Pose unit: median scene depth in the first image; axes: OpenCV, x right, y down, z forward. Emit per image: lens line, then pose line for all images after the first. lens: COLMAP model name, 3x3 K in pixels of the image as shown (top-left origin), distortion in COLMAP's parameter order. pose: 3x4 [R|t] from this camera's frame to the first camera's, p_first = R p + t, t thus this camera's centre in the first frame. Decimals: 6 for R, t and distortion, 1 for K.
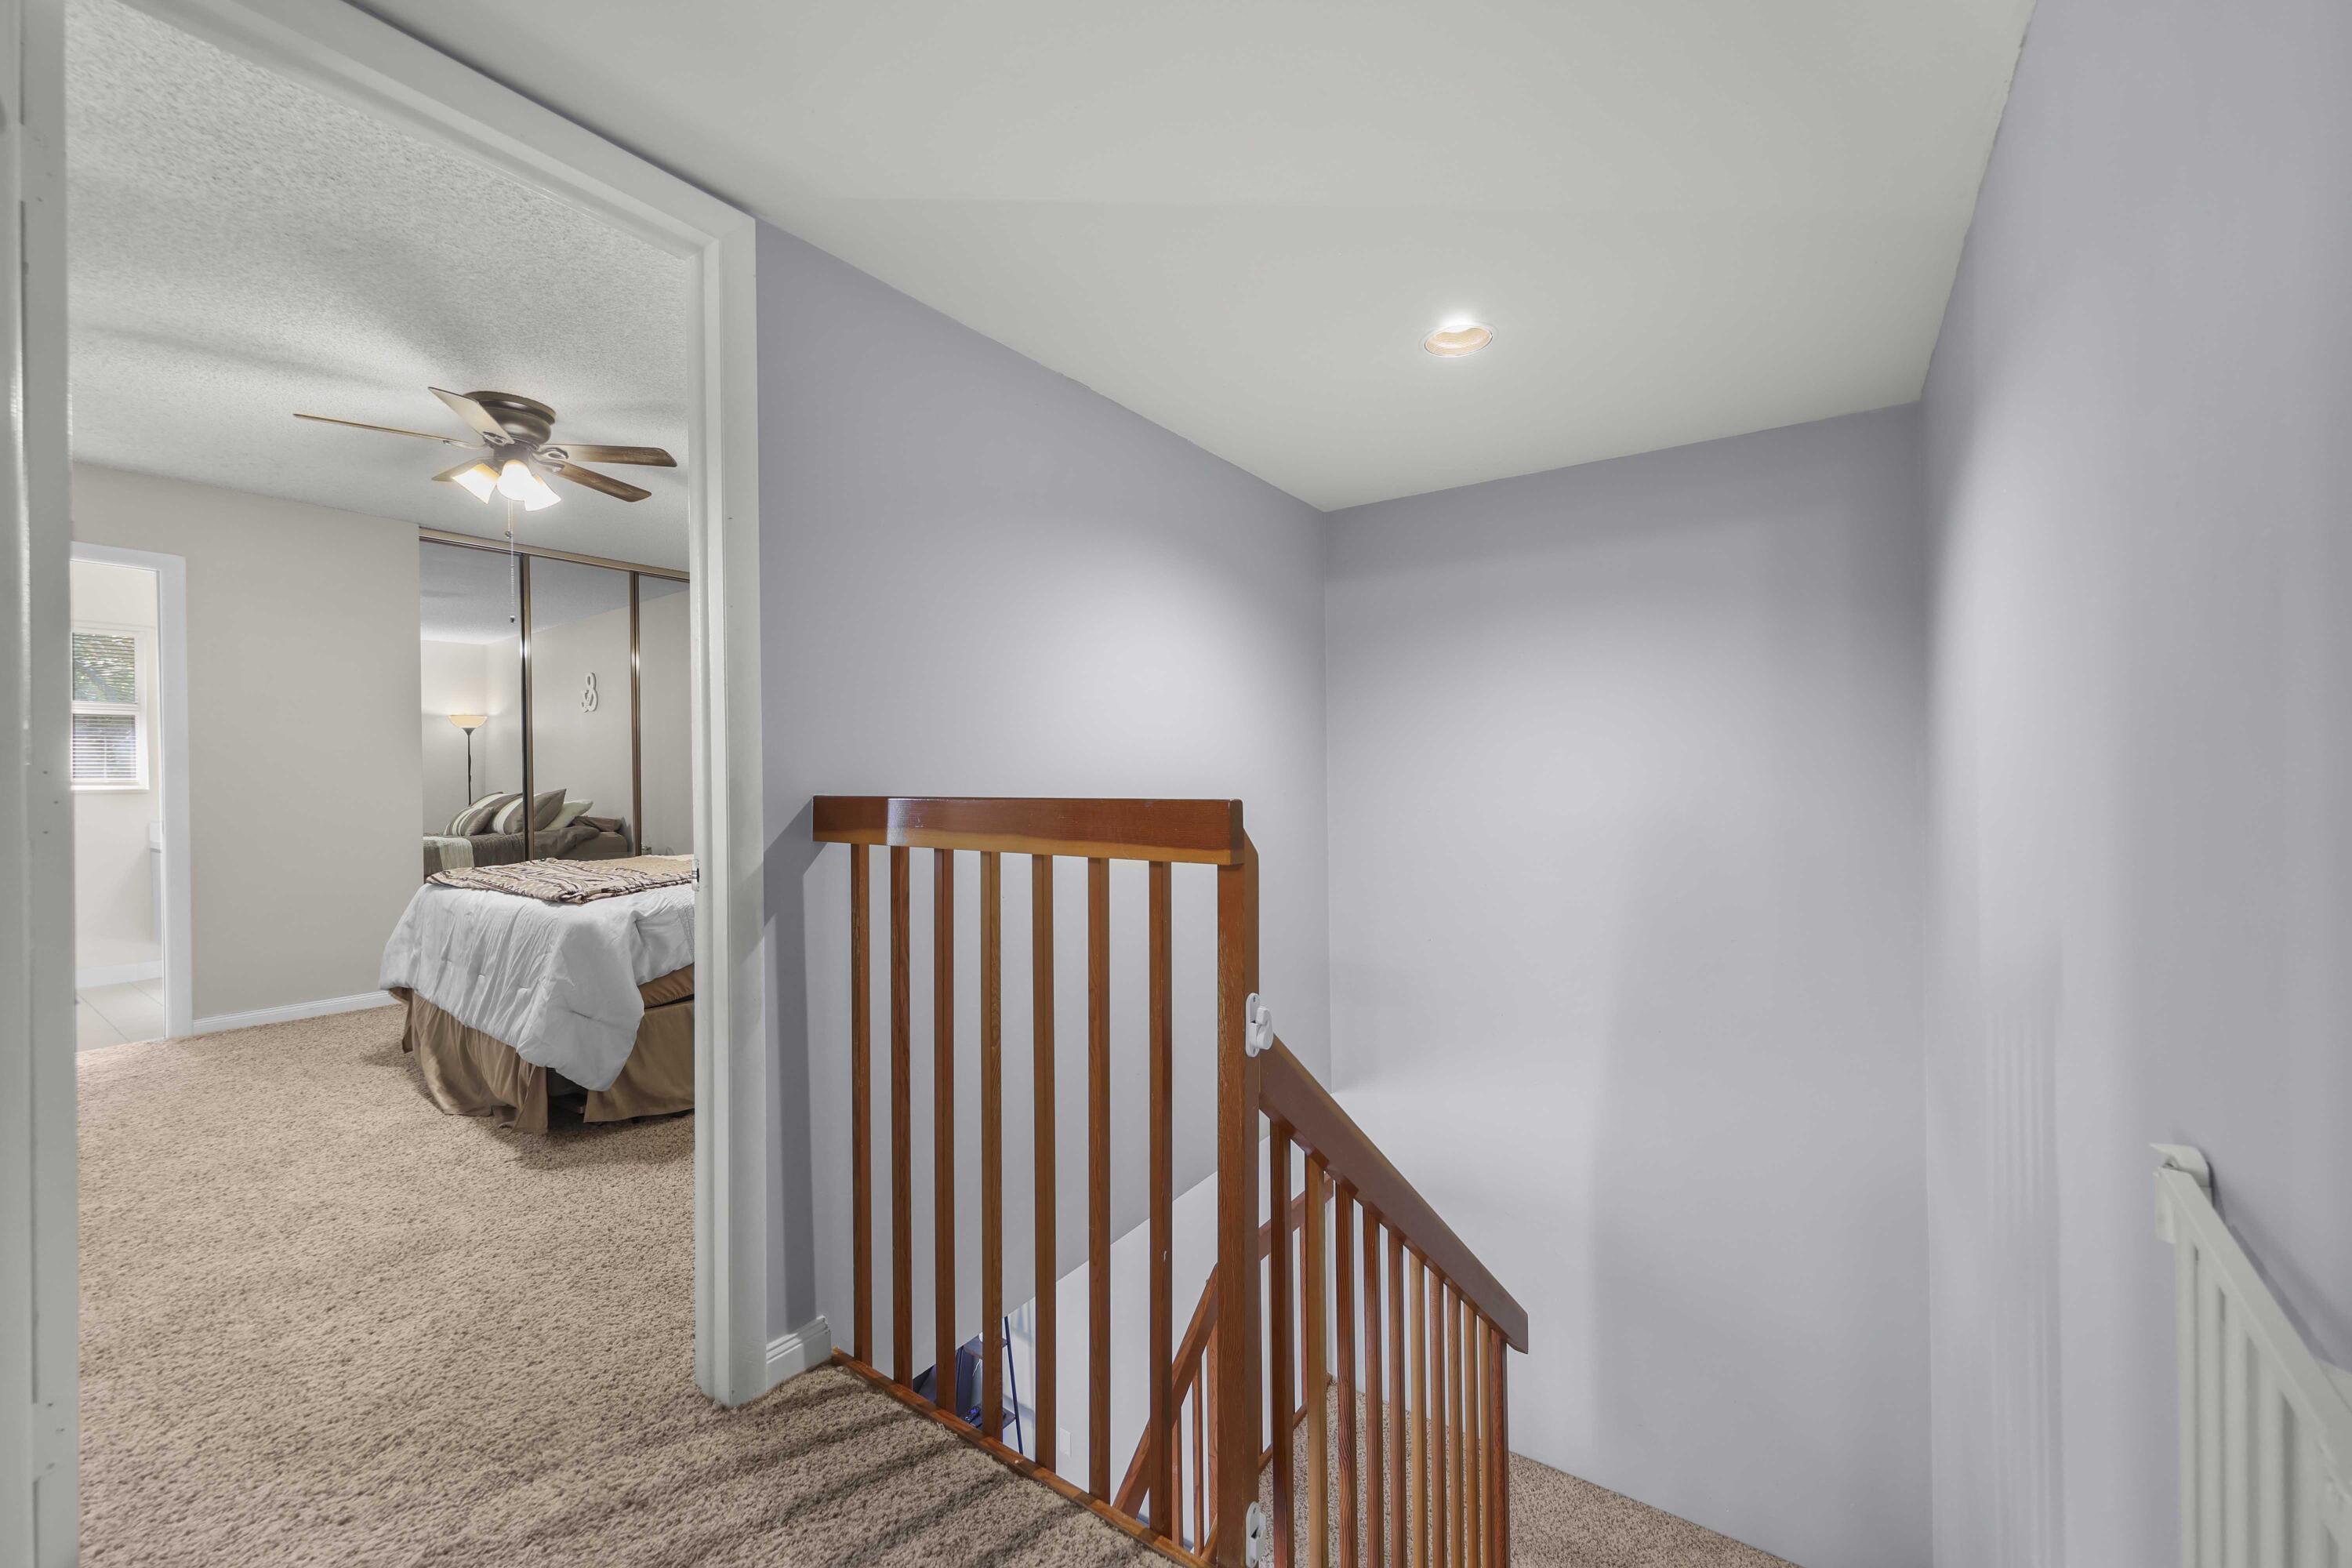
lens RADIAL K [[898.7, 0, 1167.1], [0, 898.7, 795.7], [0, 0, 1]] dist [-0.001753, -0.000321]
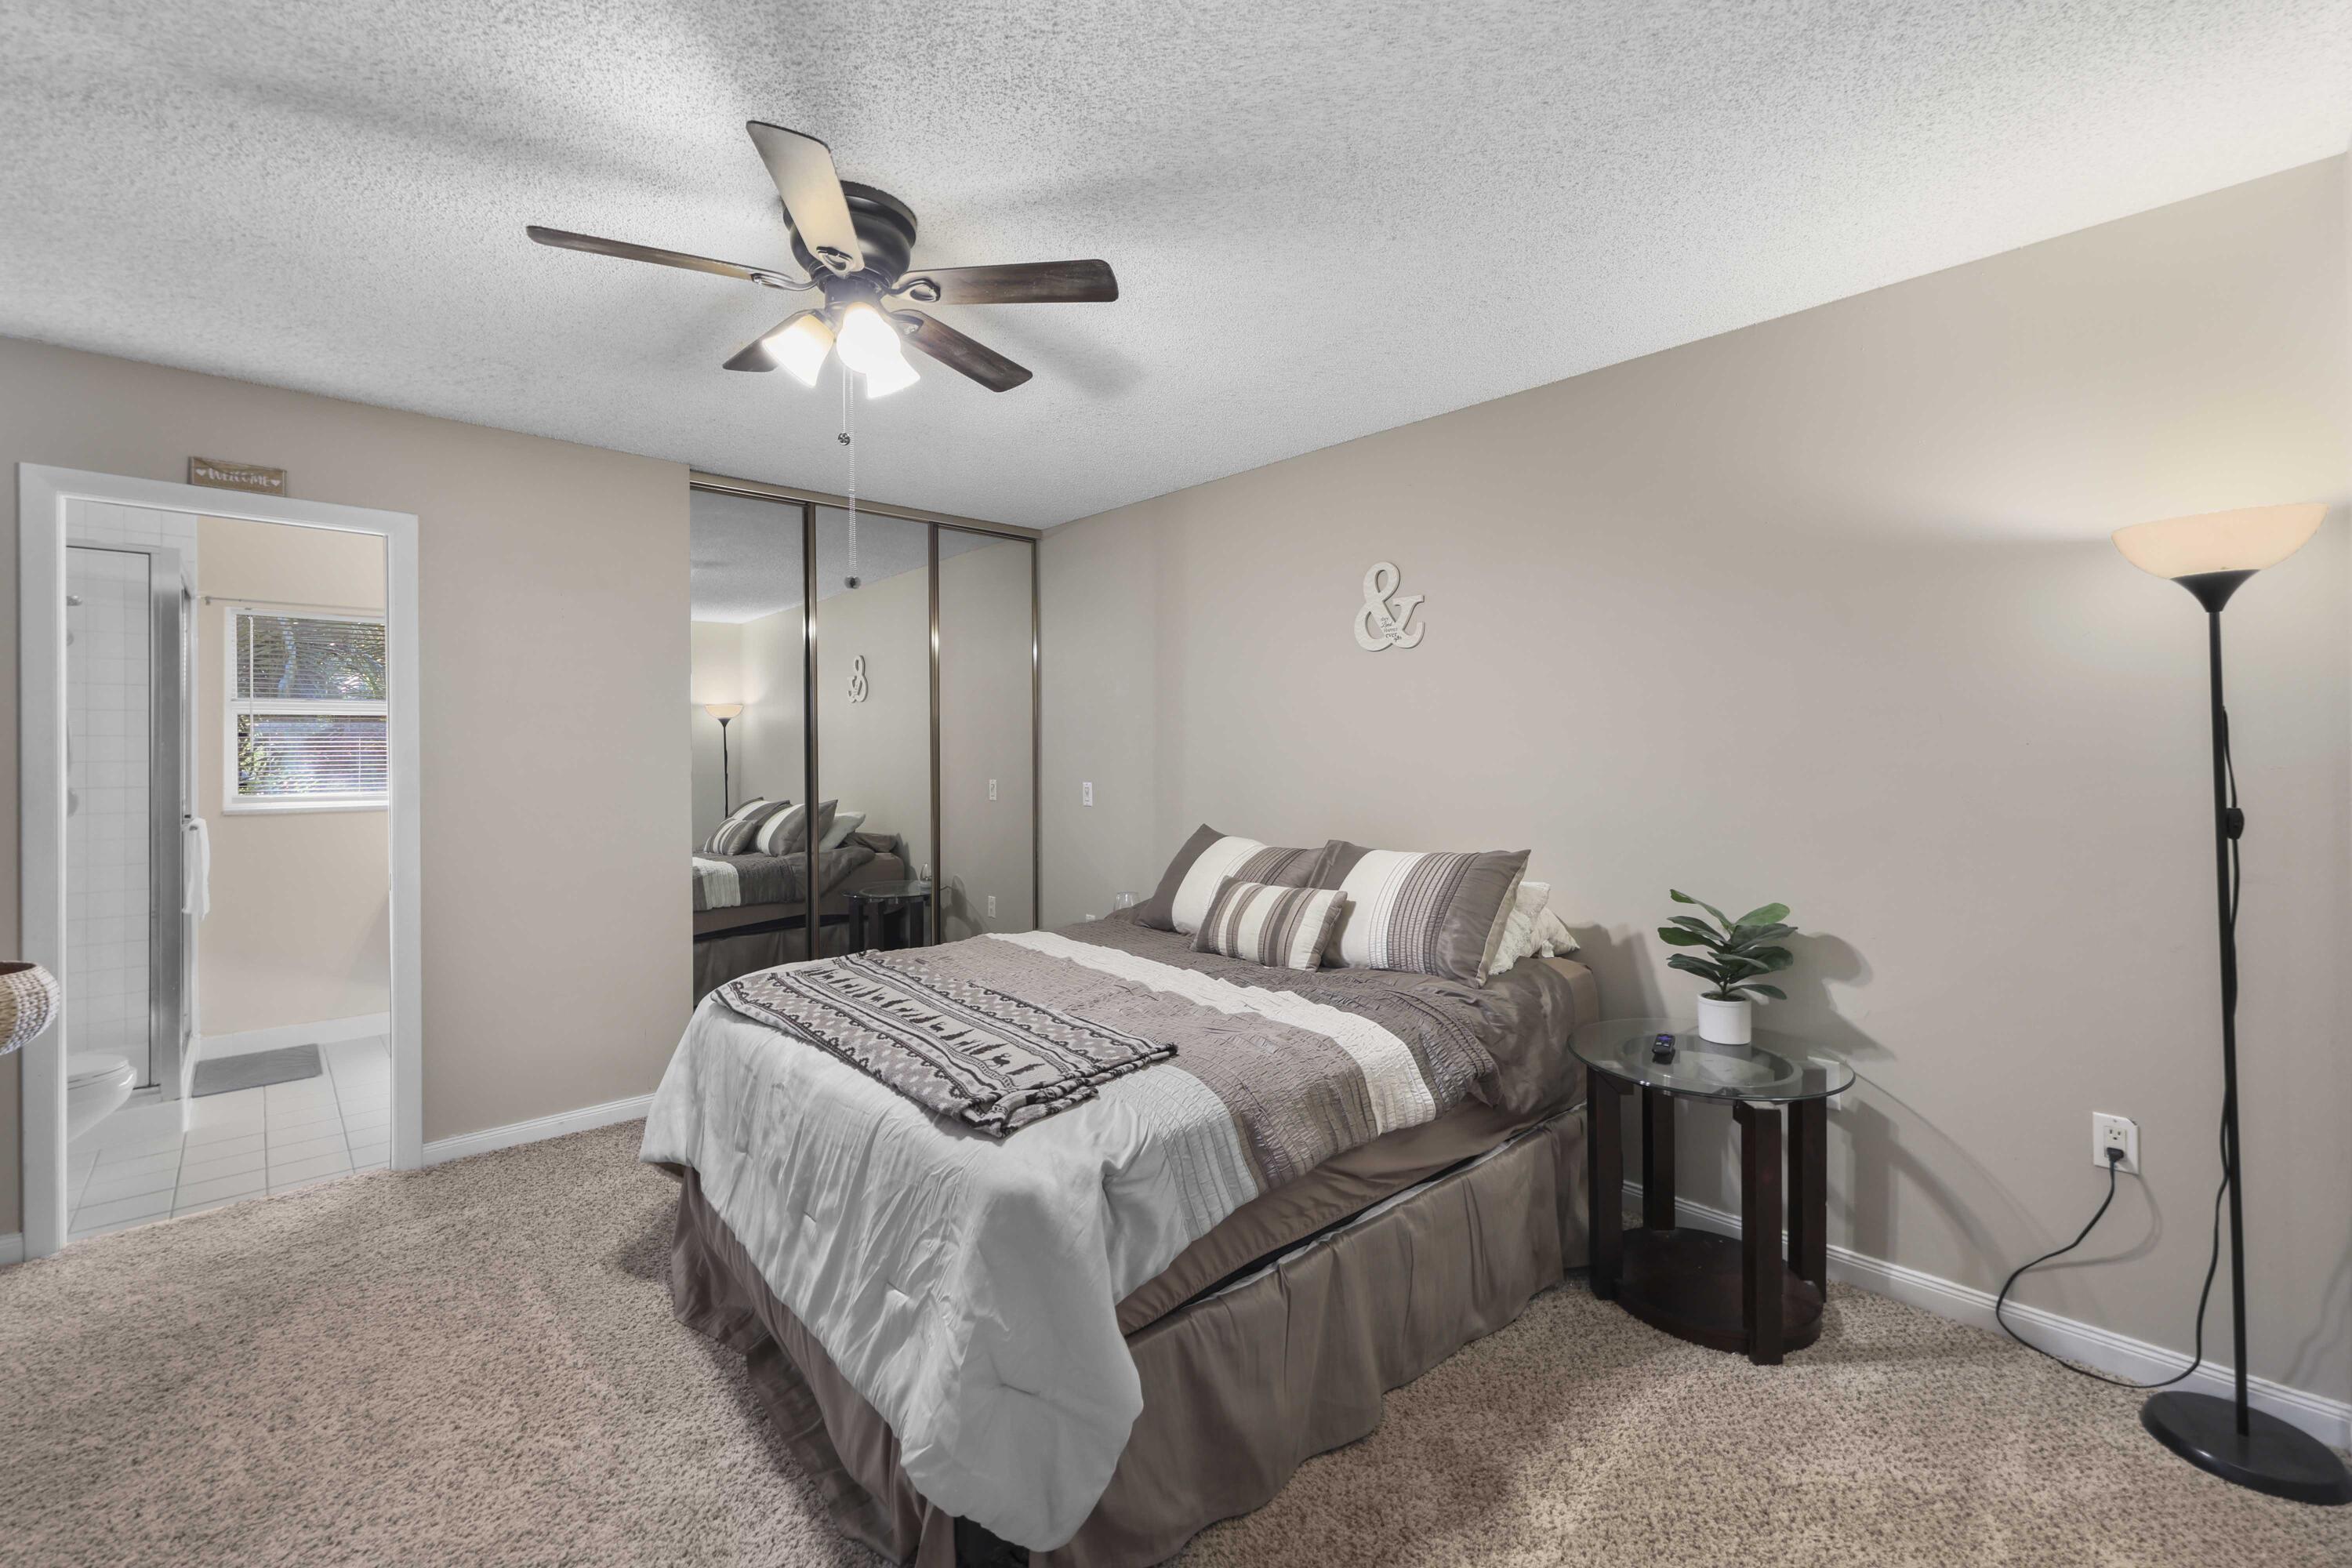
lens RADIAL K [[961.9, 0, 1170.8], [0, 961.9, 774.9], [0, 0, 1]] dist [0.001293, -0.000159]
pose [[0.978196, 0.010363, -0.207427, -0.382779], [-0.009319, 0.999939, 0.006008, -0.074688], [0.207477, -0.003944, 0.978232, 0.417716]]
